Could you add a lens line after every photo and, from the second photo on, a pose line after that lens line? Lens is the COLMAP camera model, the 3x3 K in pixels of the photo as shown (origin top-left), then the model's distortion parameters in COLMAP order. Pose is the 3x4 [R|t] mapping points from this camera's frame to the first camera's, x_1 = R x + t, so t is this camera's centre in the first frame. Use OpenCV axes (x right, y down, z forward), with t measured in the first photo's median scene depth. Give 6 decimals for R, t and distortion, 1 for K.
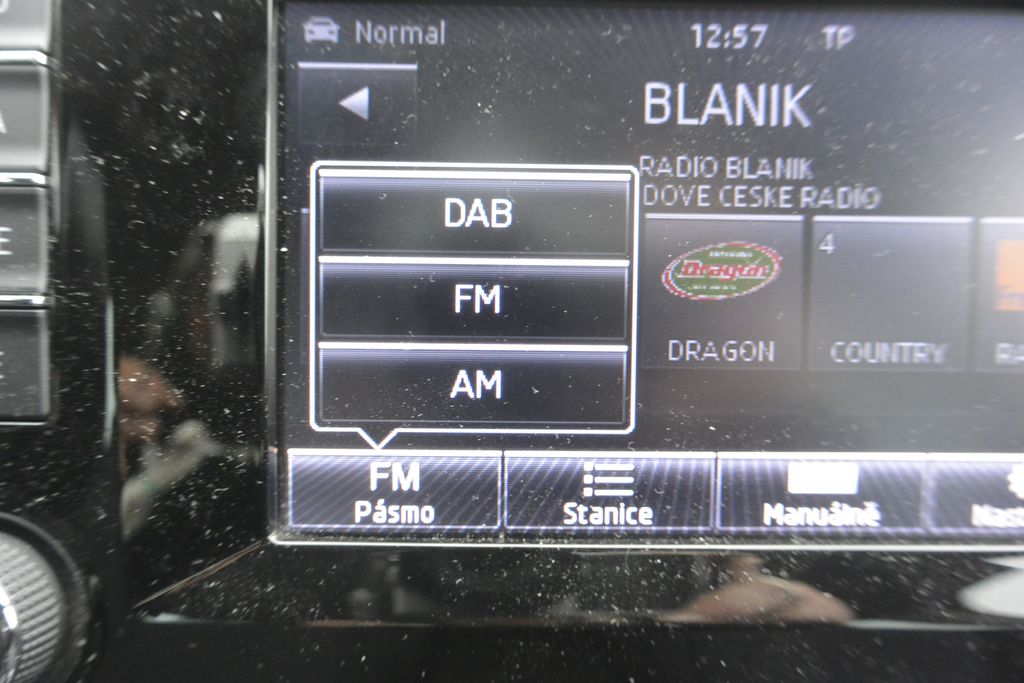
lens RADIAL K [[776.8, 0, 502.4], [0, 776.8, 339.0], [0, 0, 1]] dist [-0.009237, 0.021311]
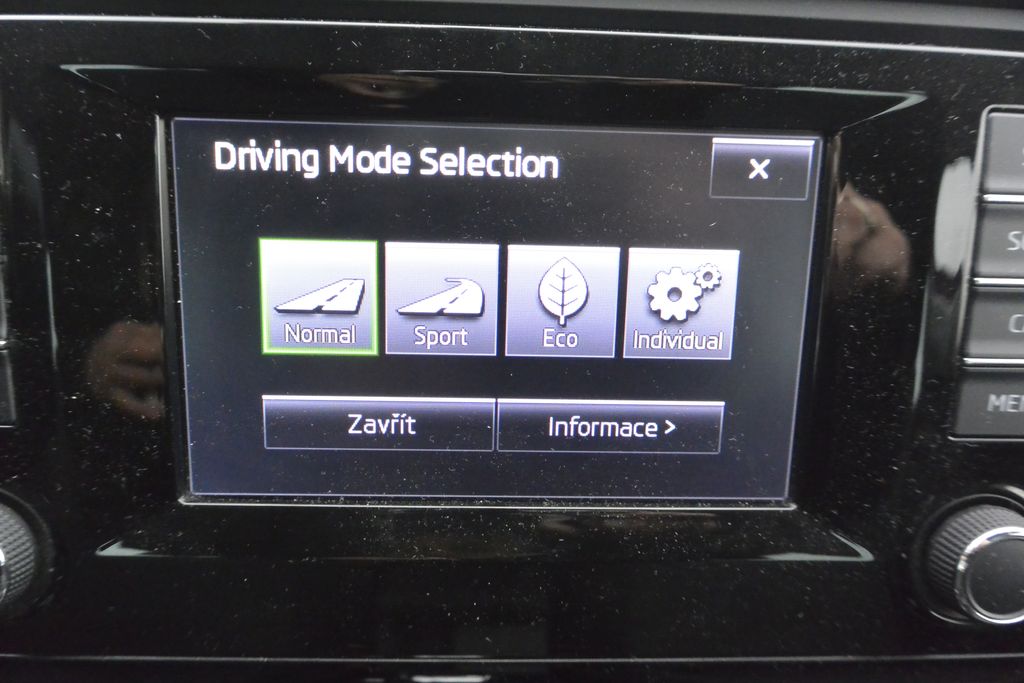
lens RADIAL K [[776.8, 0, 505.2], [0, 776.8, 347.4], [0, 0, 1]] dist [-0.009237, 0.021311]
pose [[0.999646, 0.009915, 0.024679, 0.270471], [-0.013456, 0.988939, 0.147713, -0.248547], [-0.022942, -0.147993, 0.988722, -0.402848]]
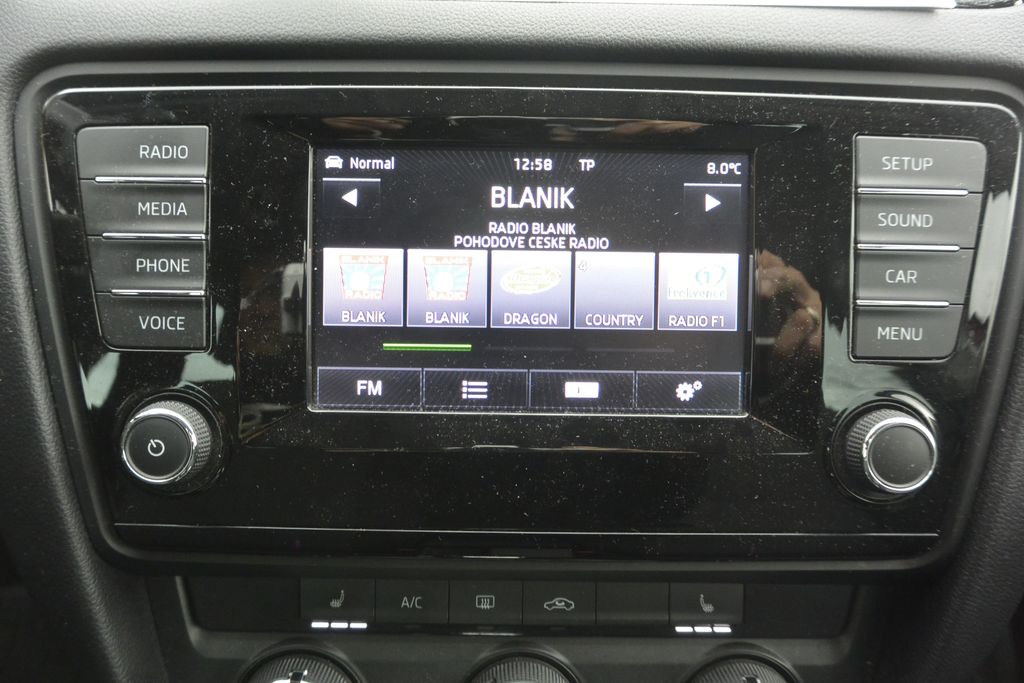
lens RADIAL K [[776.8, 0, 498.9], [0, 776.8, 332.8], [0, 0, 1]] dist [-0.009237, 0.021311]
pose [[0.999963, 0.001623, -0.008468, 0.224879], [-0.001660, 0.999989, -0.004388, 0.063392], [0.008461, 0.004401, 0.999955, -1.064129]]
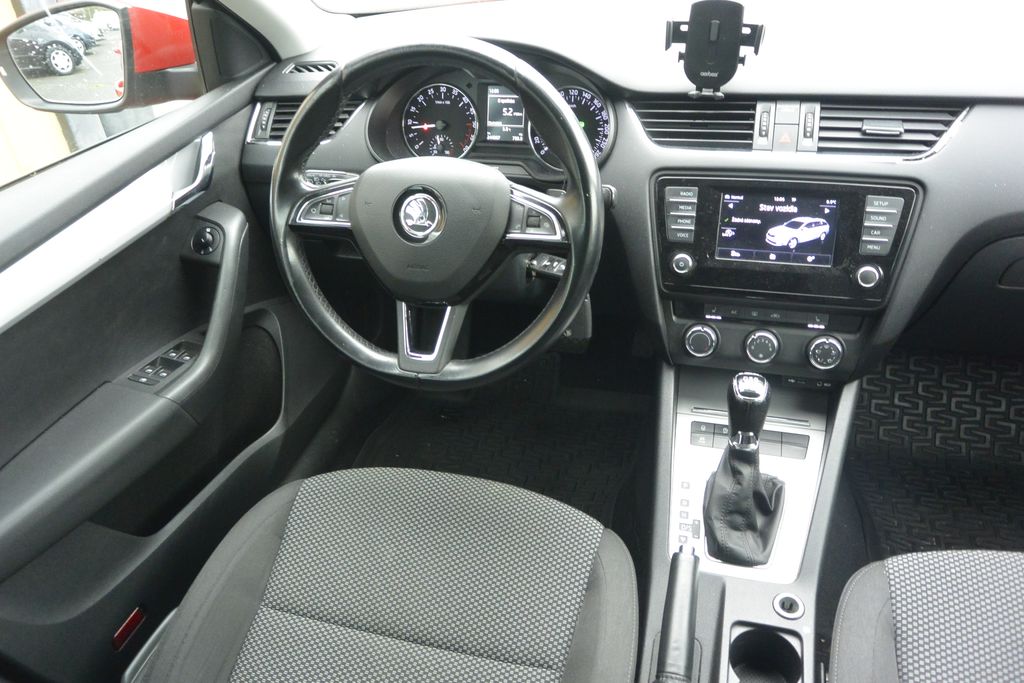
lens RADIAL K [[776.8, 0, 503.6], [0, 776.8, 337.9], [0, 0, 1]] dist [-0.009237, 0.021311]
pose [[0.956083, 0.088915, -0.279284, -0.068082], [-0.052095, 0.989255, 0.136607, 0.084280], [0.288429, -0.116058, 0.950442, -7.808228]]
